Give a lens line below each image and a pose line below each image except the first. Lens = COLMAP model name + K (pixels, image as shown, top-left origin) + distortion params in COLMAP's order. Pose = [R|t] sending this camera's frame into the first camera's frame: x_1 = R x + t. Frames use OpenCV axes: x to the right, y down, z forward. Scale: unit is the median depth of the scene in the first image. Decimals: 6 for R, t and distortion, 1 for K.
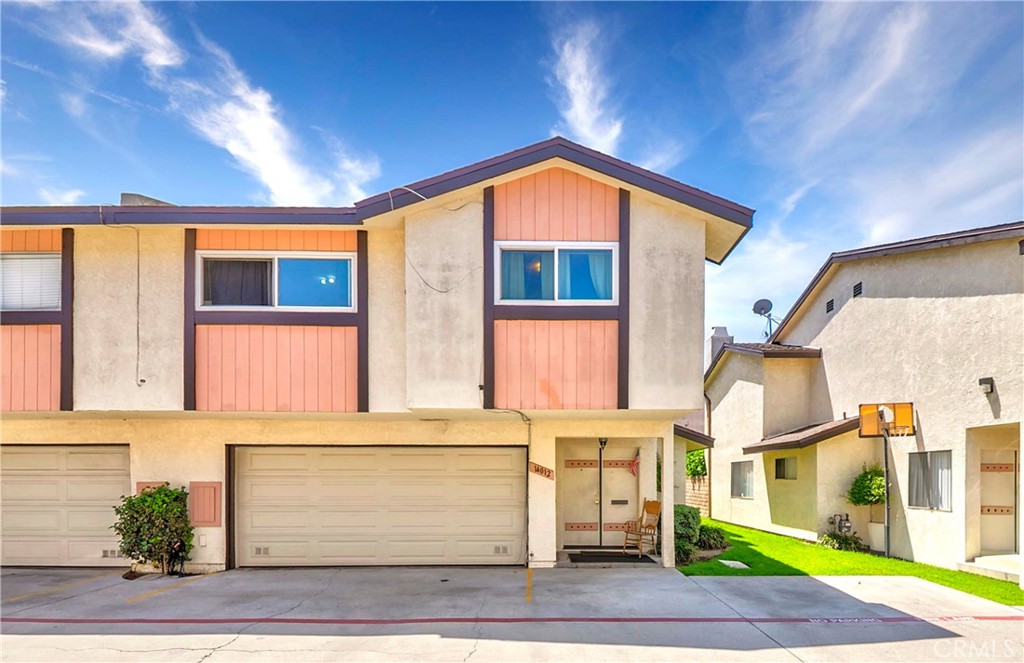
lens RADIAL K [[533.8, 0, 514.7], [0, 533.8, 477.9], [0, 0, 1]] dist [0.012852, -0.000598]
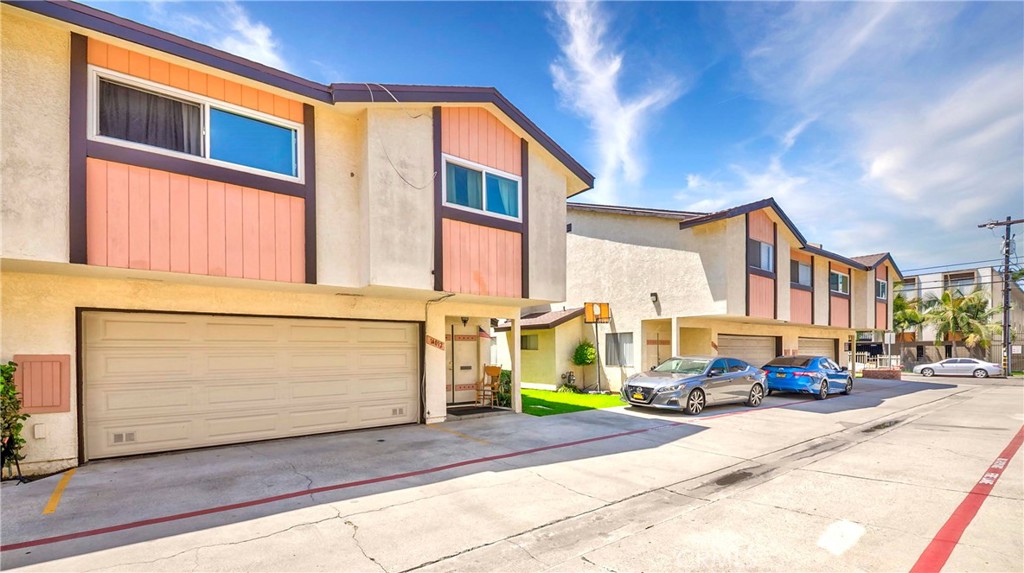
lens RADIAL K [[465.5, 0, 511.4], [0, 465.5, 352.6], [0, 0, 1]] dist [-0.001831, -0.001221]
pose [[0.784558, -0.007707, 0.620008, -0.484122], [0.005150, 0.999969, 0.005913, 0.003587], [-0.620034, -0.001446, 0.784574, 0.064368]]
